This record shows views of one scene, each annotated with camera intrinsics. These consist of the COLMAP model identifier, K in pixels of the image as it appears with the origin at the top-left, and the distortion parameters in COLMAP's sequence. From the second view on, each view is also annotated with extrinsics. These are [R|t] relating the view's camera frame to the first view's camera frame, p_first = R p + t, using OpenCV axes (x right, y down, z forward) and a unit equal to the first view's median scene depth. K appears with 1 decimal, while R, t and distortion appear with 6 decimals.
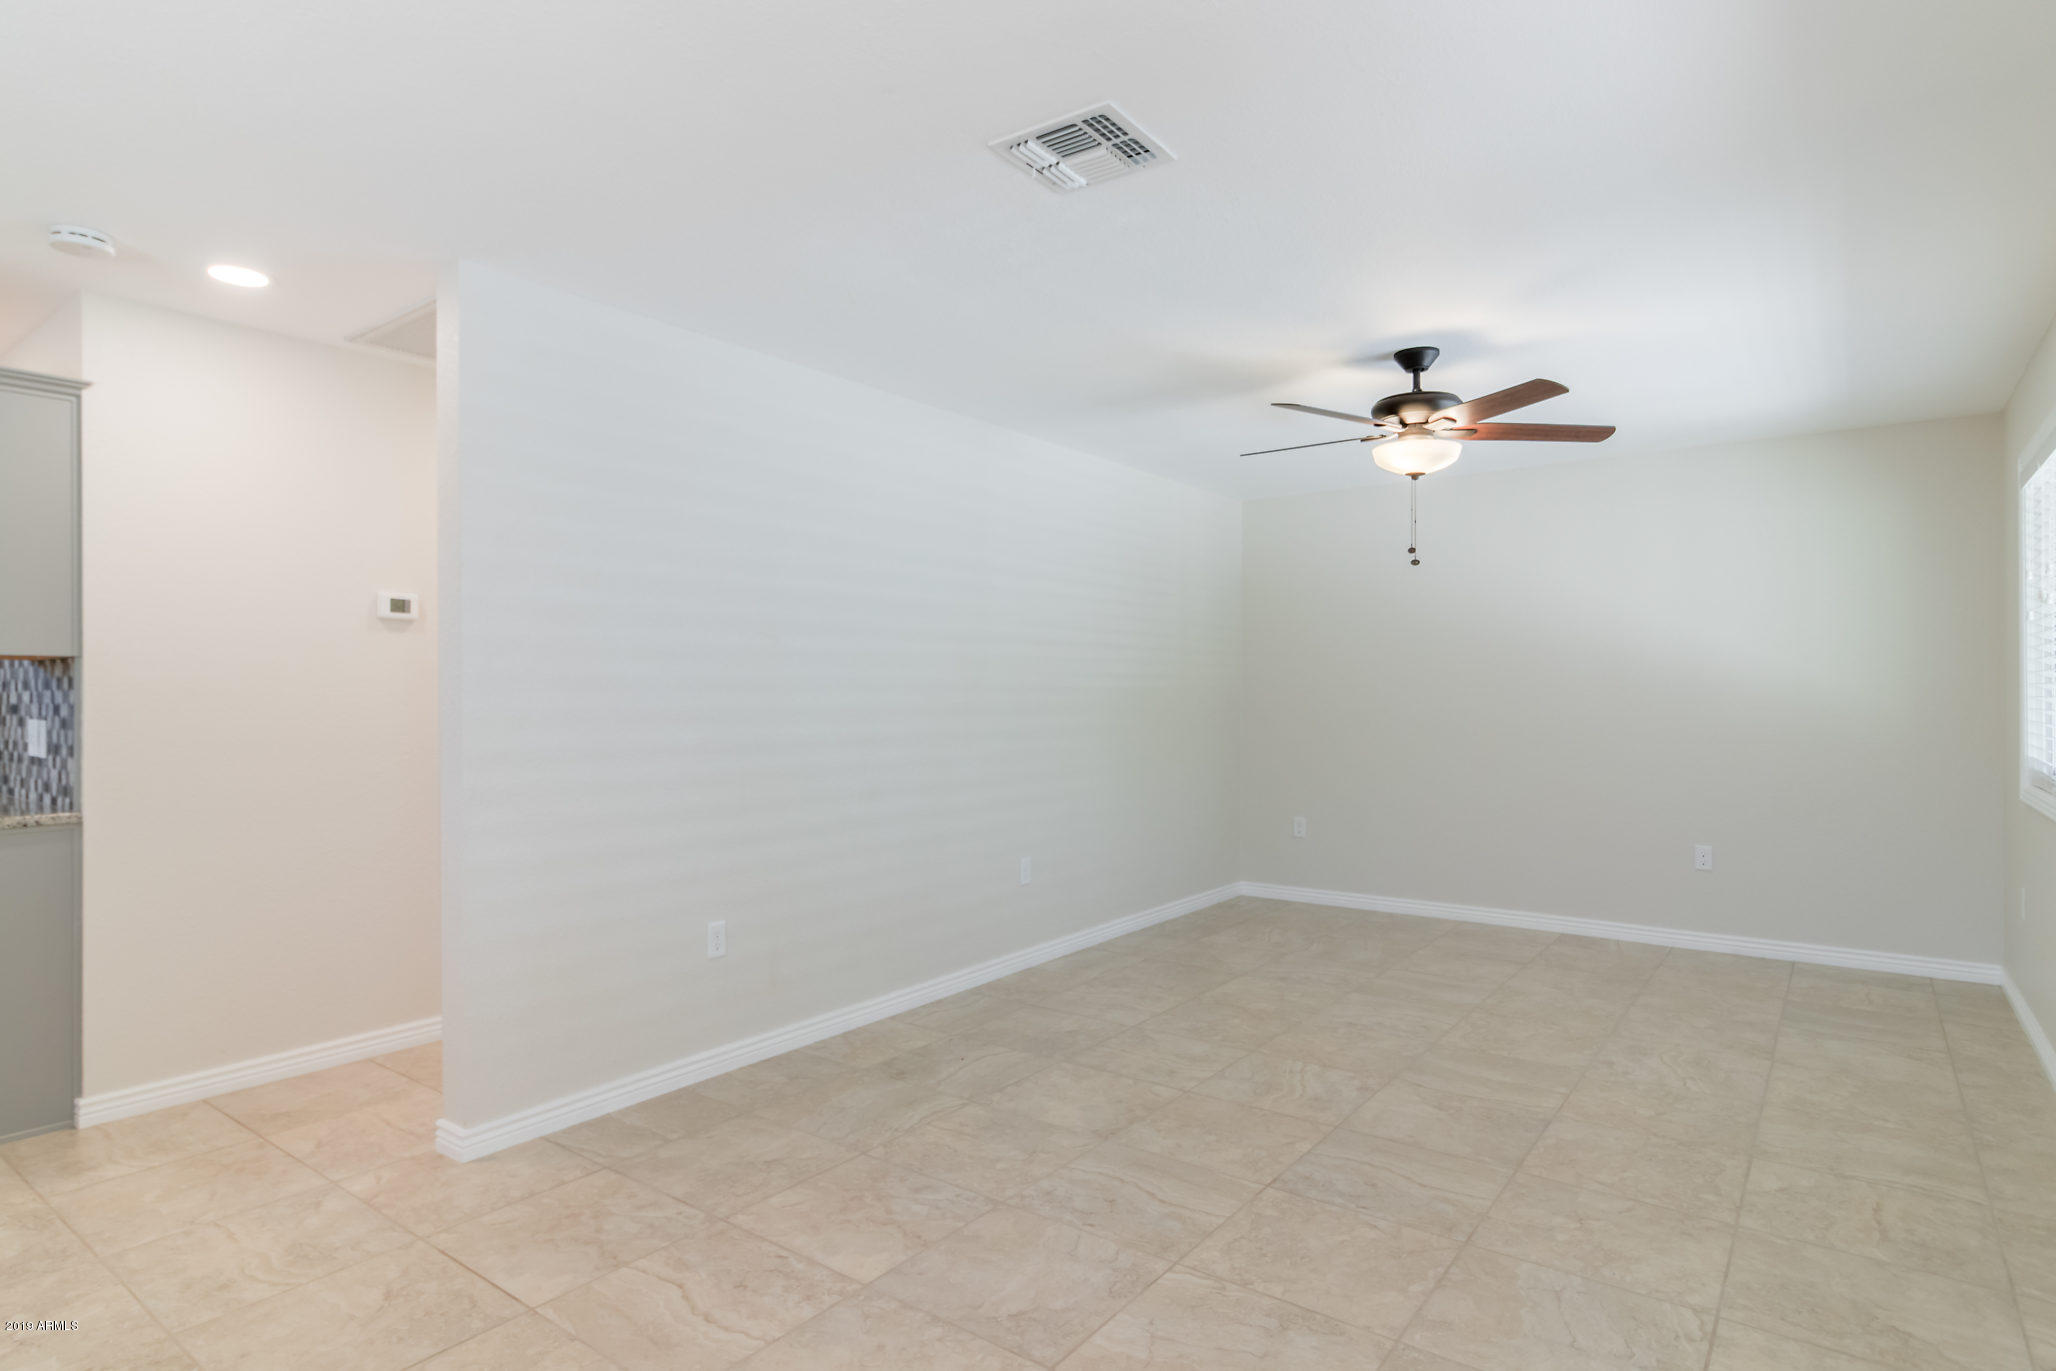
lens RADIAL K [[1101.2, 0, 971.1], [0, 1101.2, 694.1], [0, 0, 1]] dist [-0.000902, -0.000140]
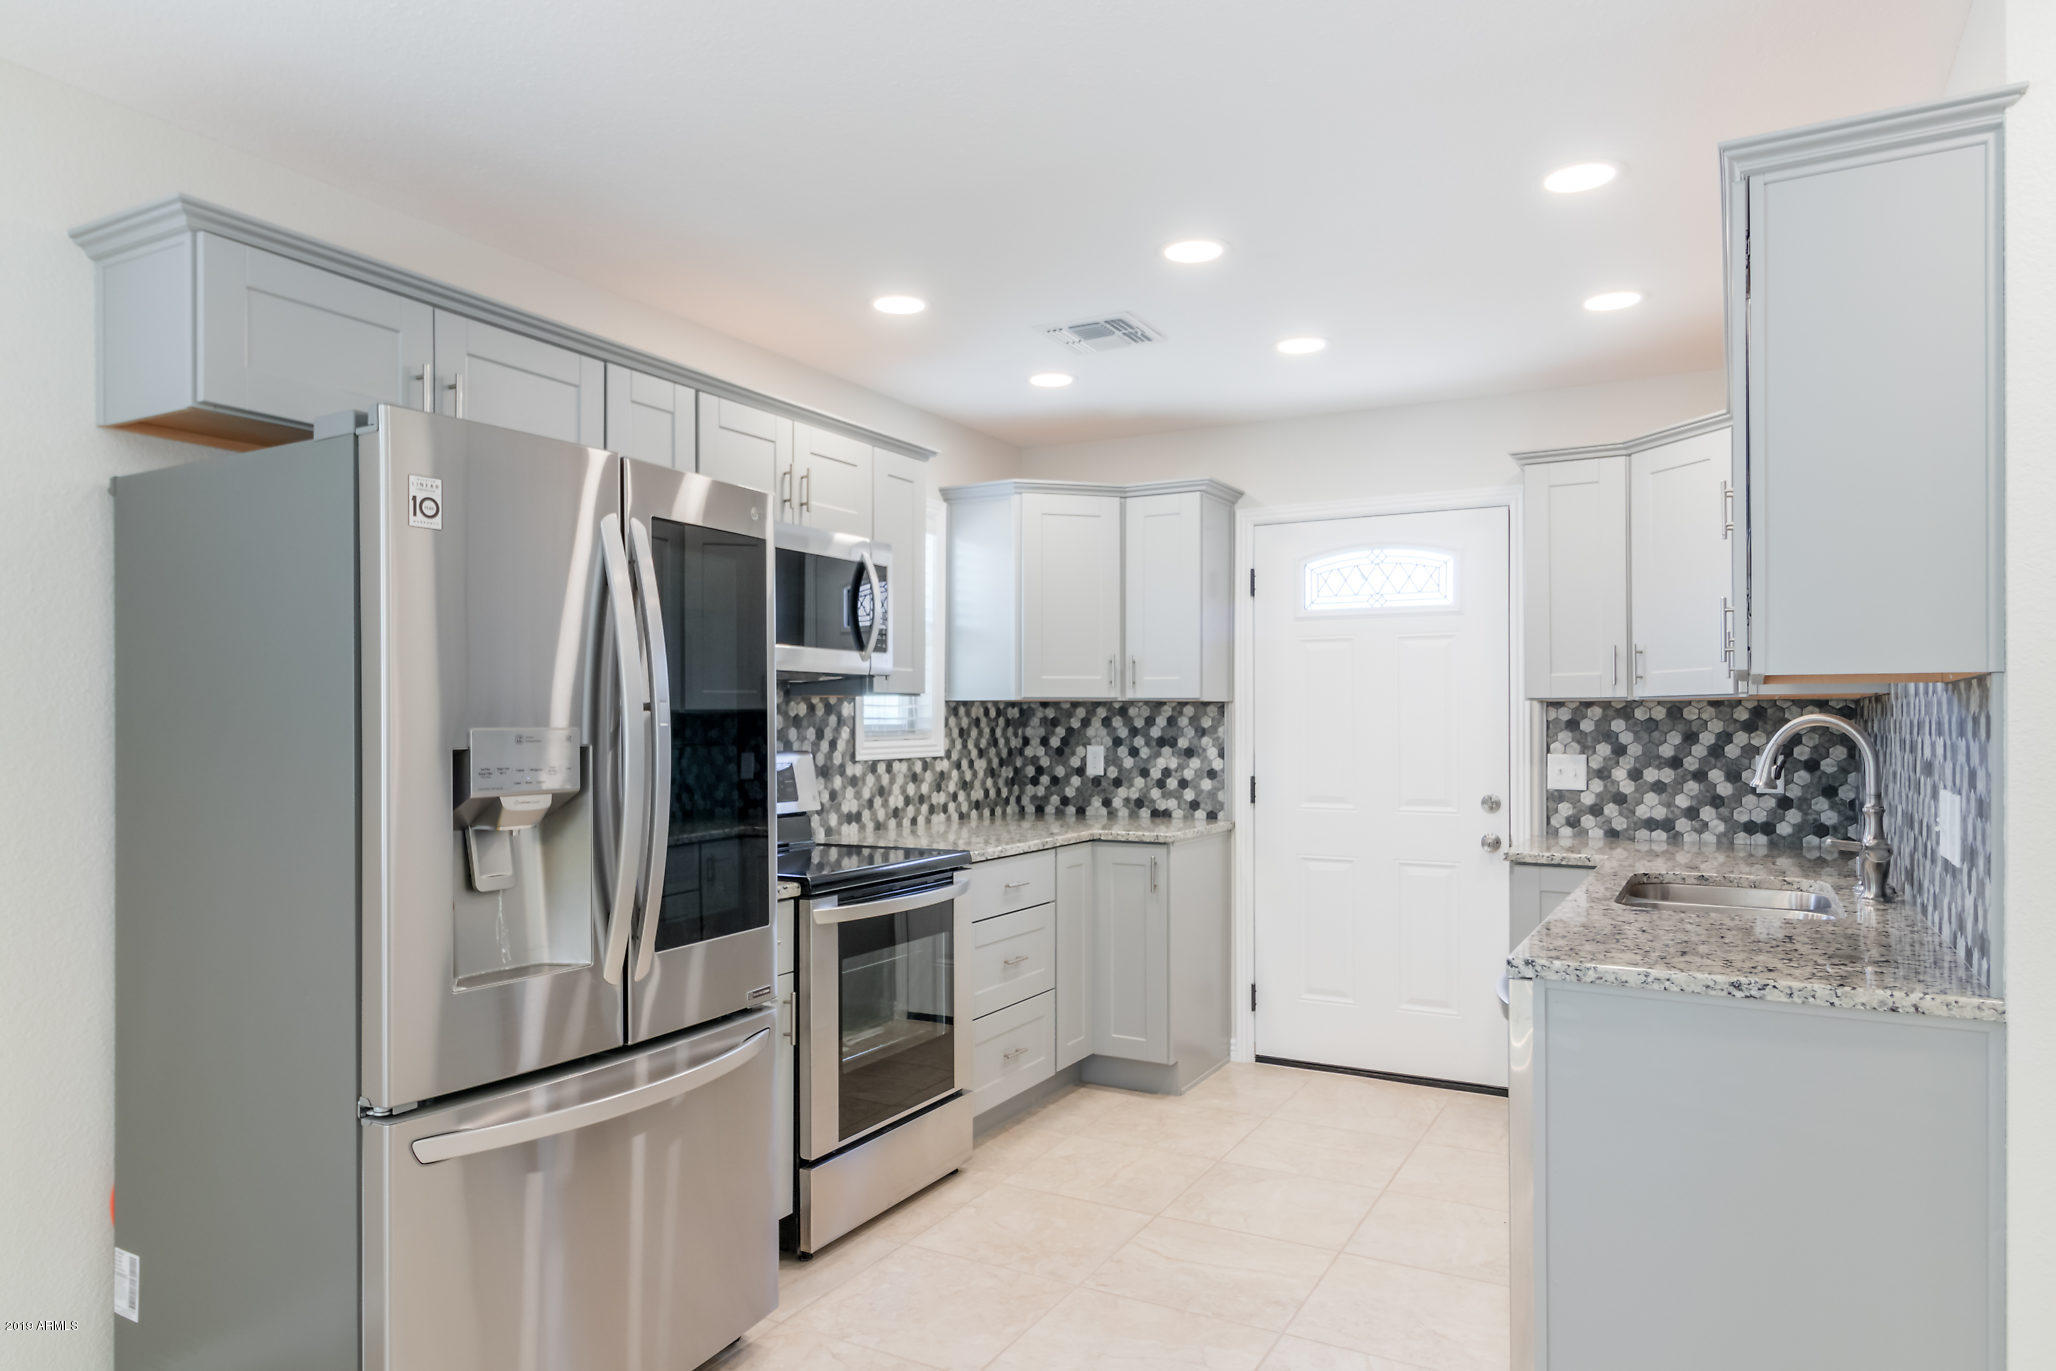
lens RADIAL K [[1281.0, 0, 985.0], [0, 1281.0, 713.4], [0, 0, 1]] dist [0.000806, -0.002085]
pose [[0.148725, -0.002896, -0.988874, -0.325987], [-0.002132, 0.999992, -0.003249, -0.013501], [0.988876, 0.002591, 0.148718, 0.479848]]
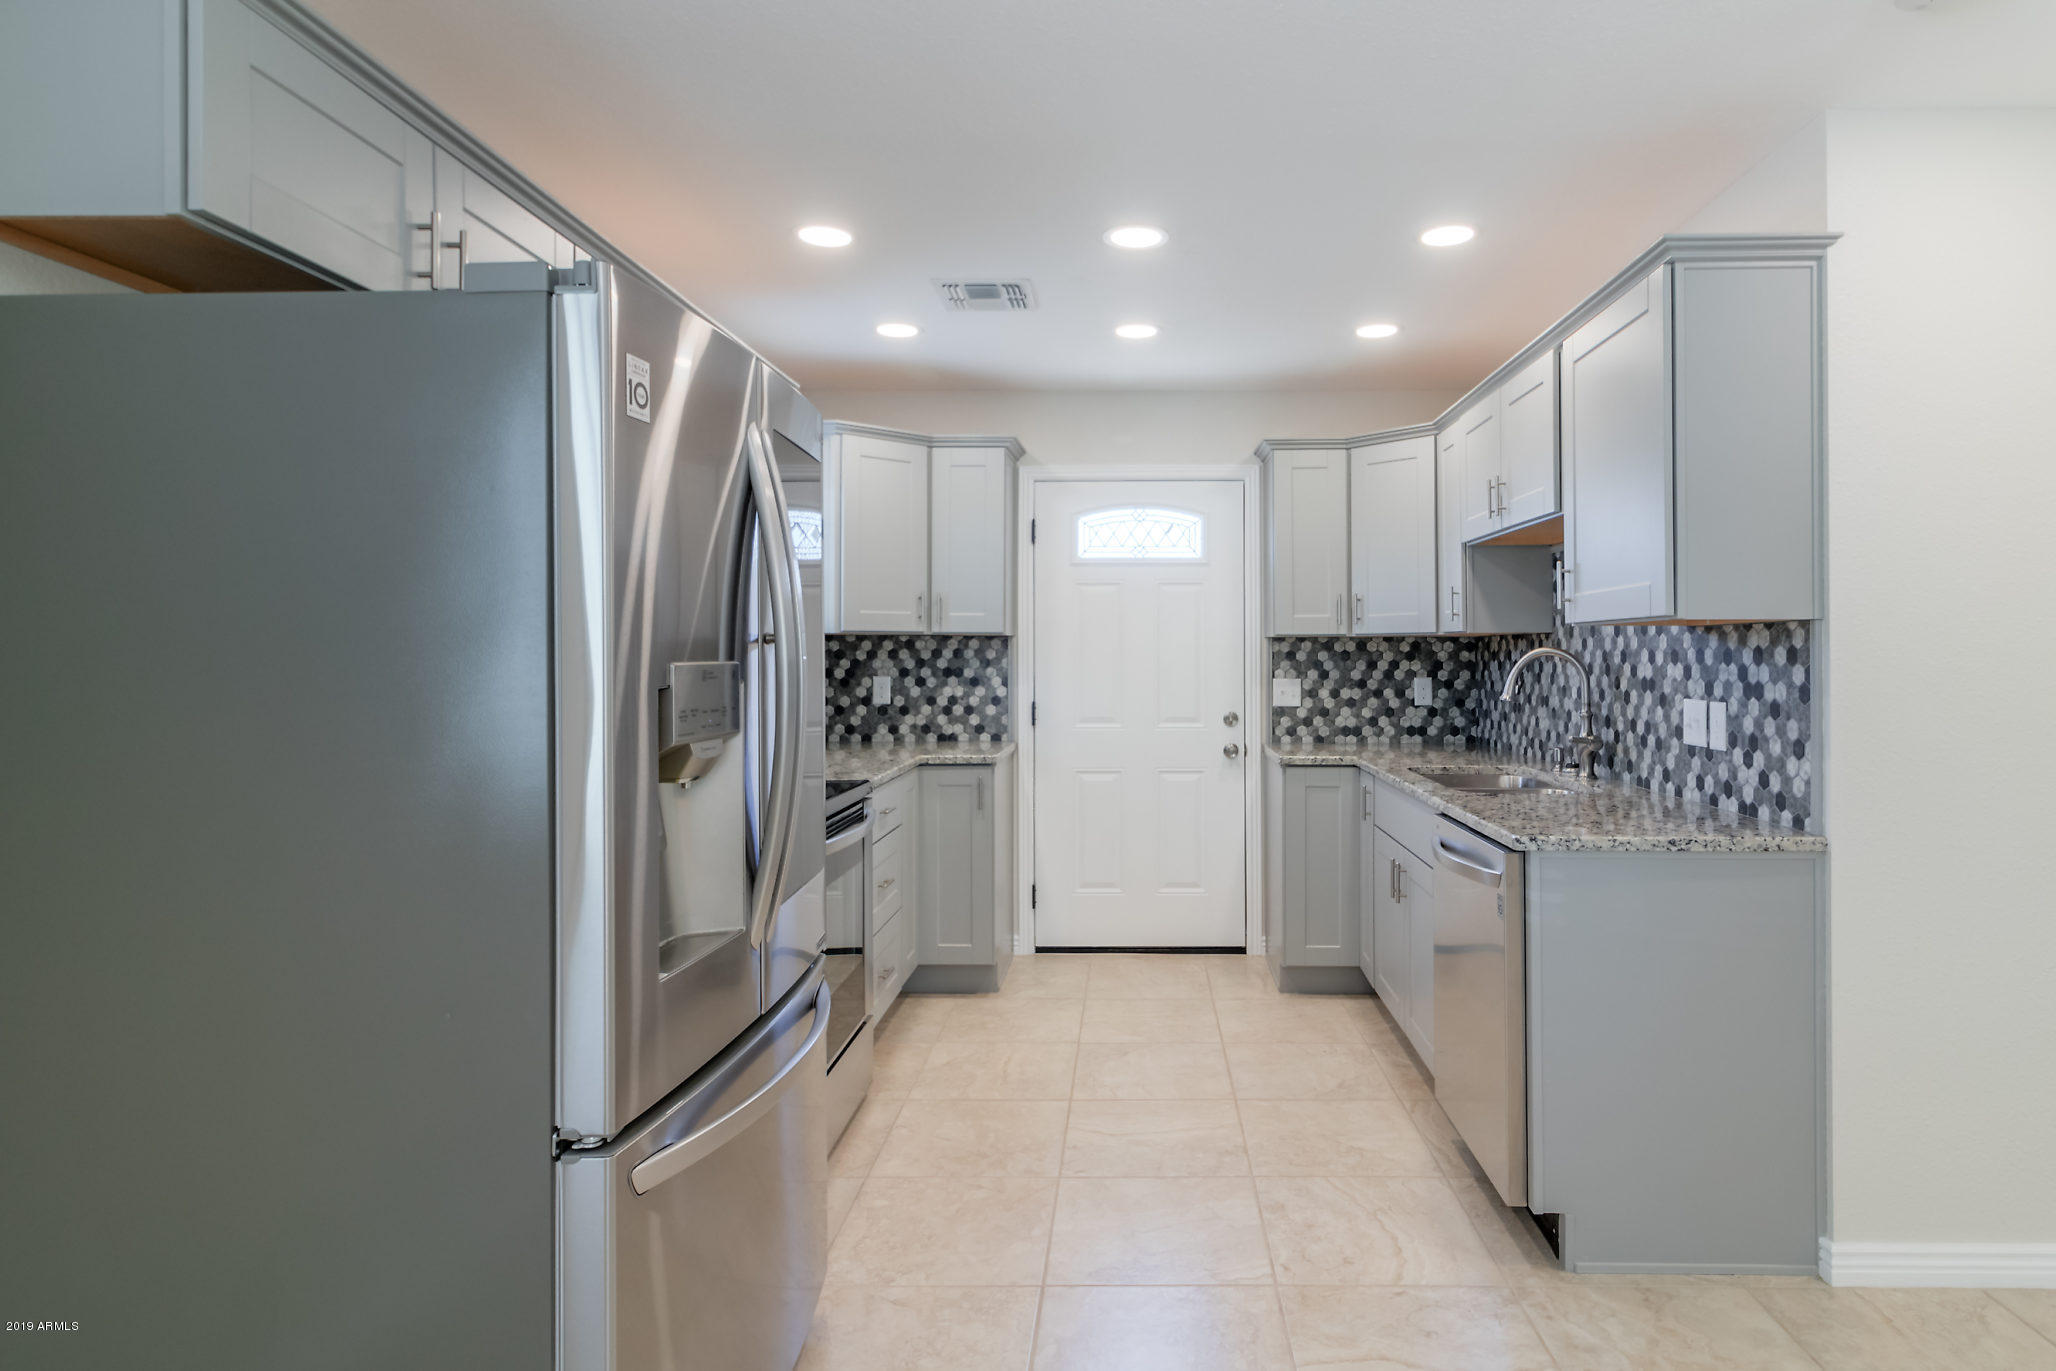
lens RADIAL K [[1126.0, 0, 1128.7], [0, 1126.0, 642.8], [0, 0, 1]] dist [-0.000548, -0.000527]
pose [[0.611770, -0.005199, -0.791018, -0.502875], [-0.001204, 0.999971, -0.007503, -0.012739], [0.791035, 0.005542, 0.611746, 0.191415]]
